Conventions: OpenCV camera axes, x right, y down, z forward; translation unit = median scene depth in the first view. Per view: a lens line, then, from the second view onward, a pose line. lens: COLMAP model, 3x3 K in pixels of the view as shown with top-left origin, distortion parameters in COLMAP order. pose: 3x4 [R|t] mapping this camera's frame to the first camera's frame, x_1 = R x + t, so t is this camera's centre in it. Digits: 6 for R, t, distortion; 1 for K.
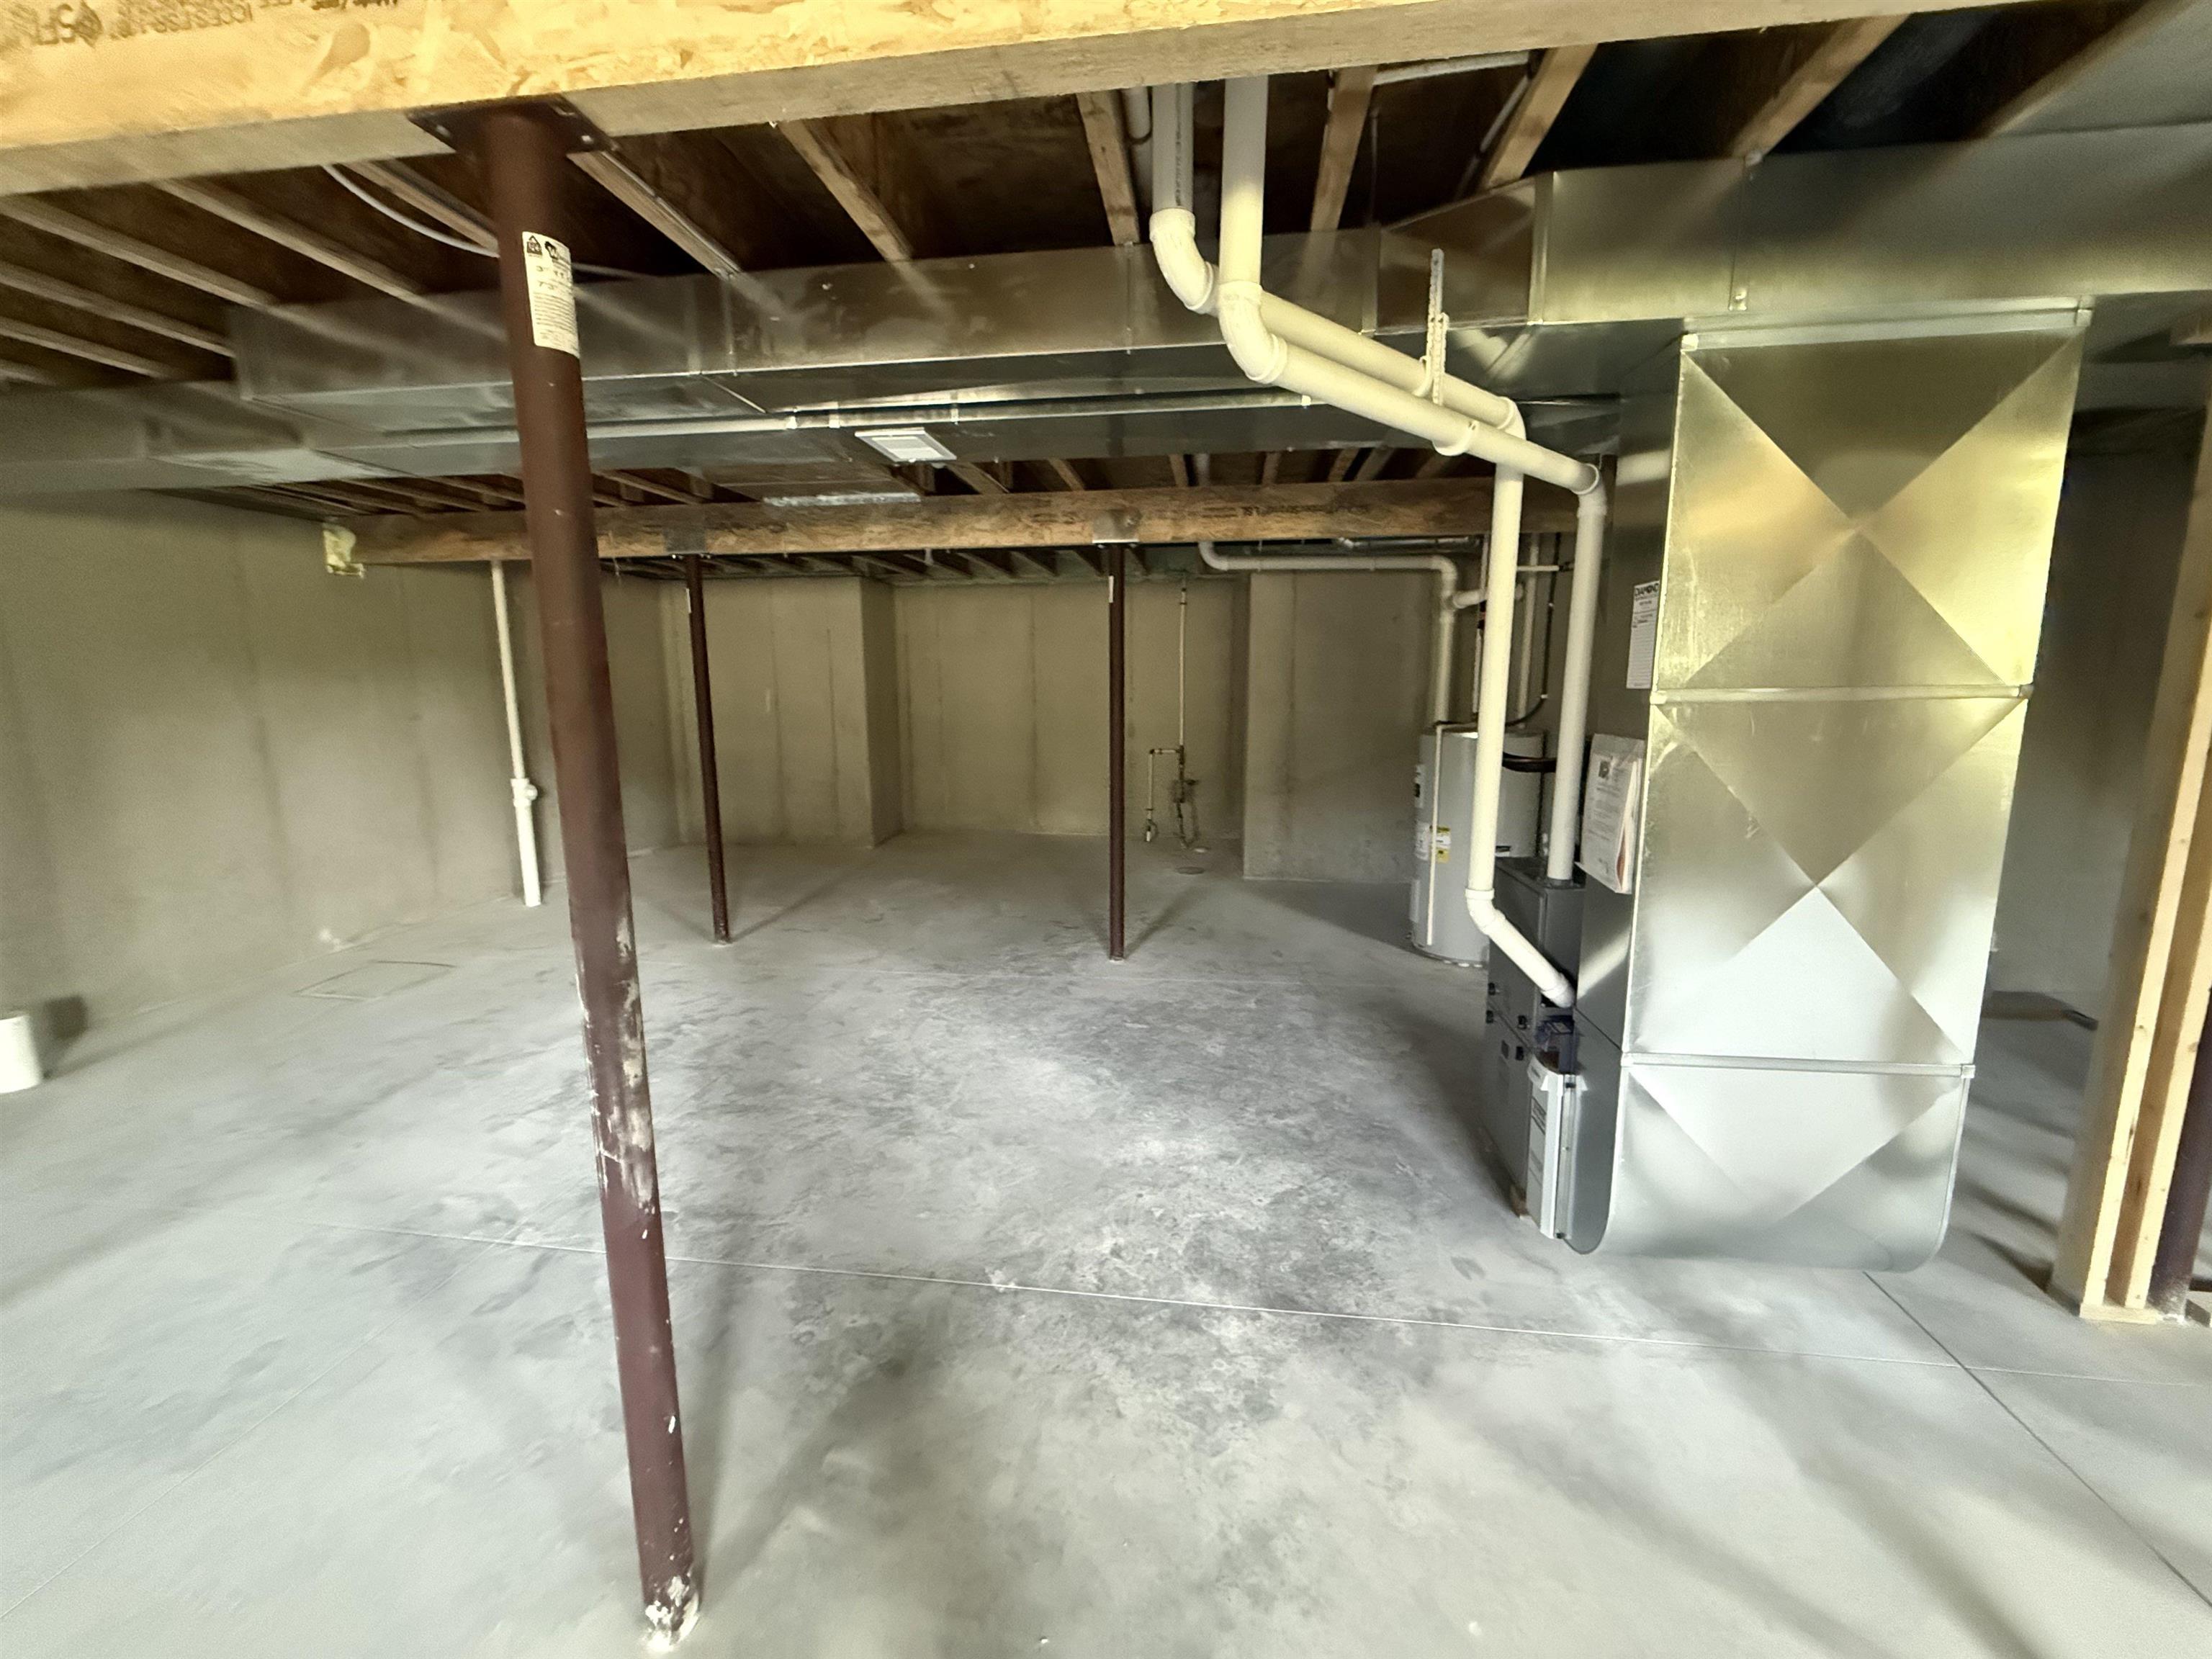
lens RADIAL K [[886.2, 0, 1103.9], [0, 886.2, 827.3], [0, 0, 1]] dist [-0.000782, 0.000415]
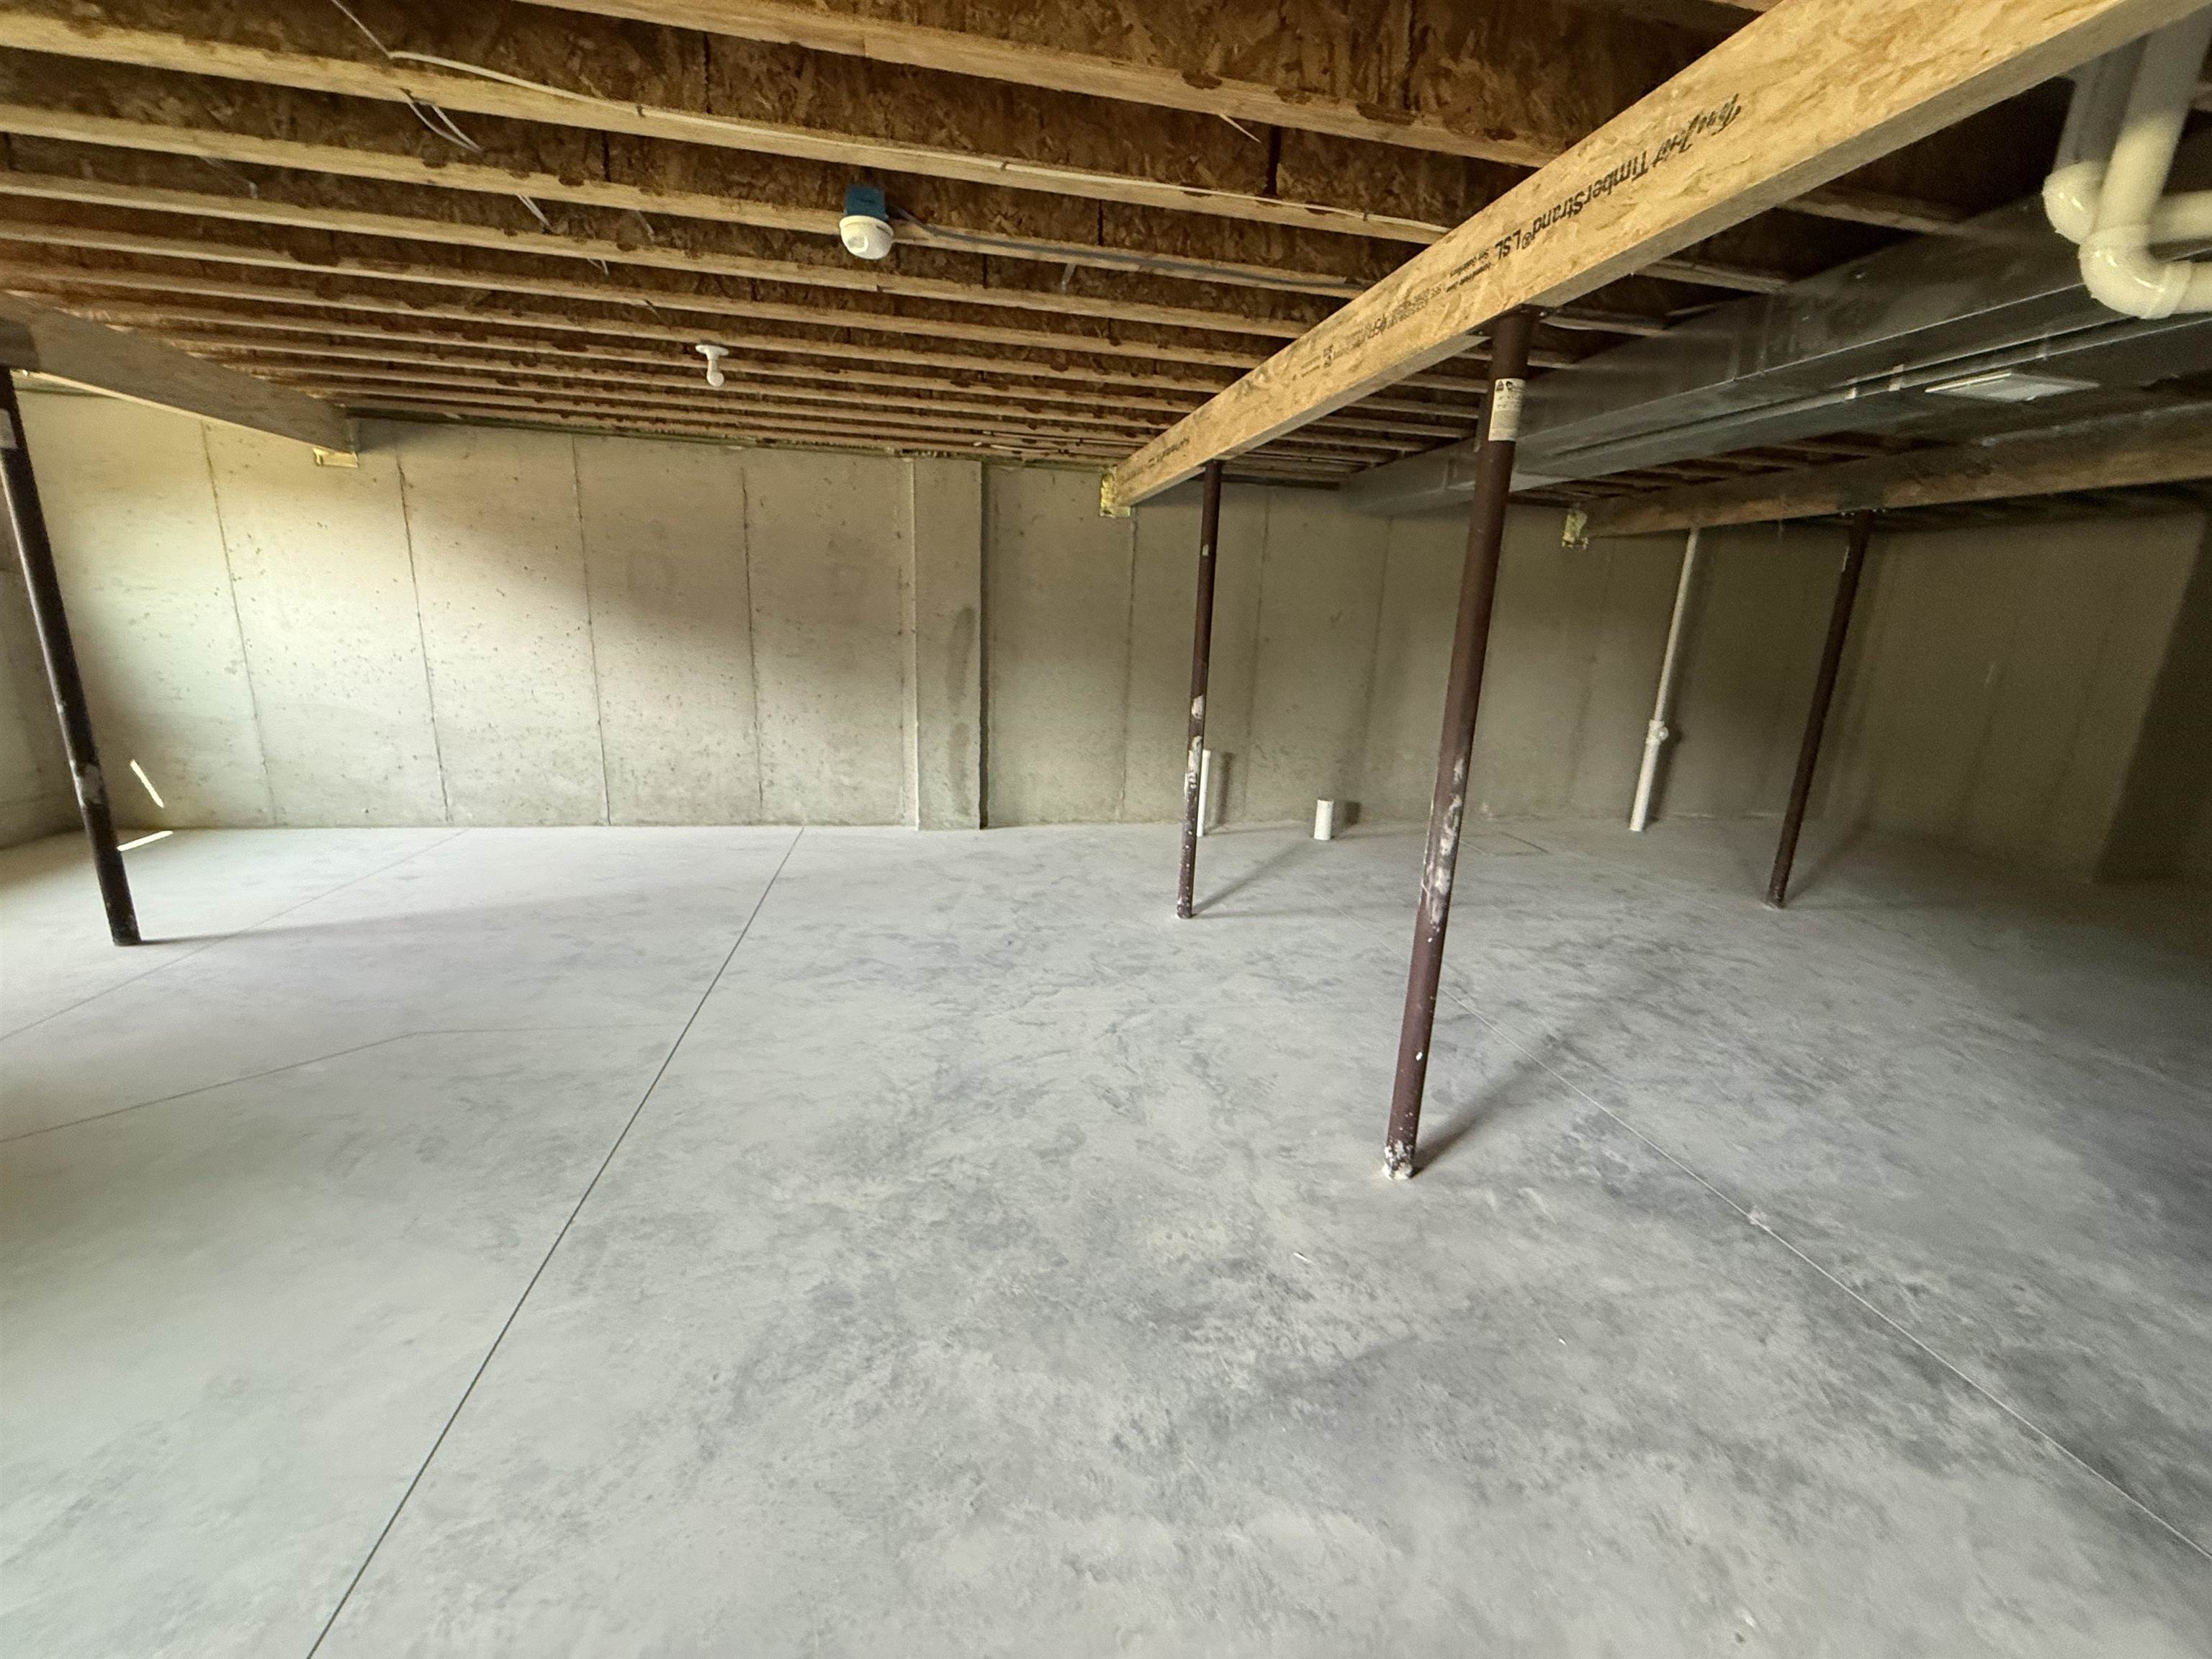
lens RADIAL K [[886.2, 0, 1106.6], [0, 886.2, 827.4], [0, 0, 1]] dist [-0.000782, 0.000415]
pose [[0.330191, 0.242579, -0.912211, 0.419941], [-0.200217, 0.962422, 0.183460, 0.024406], [0.922435, 0.122063, 0.366351, -0.137643]]
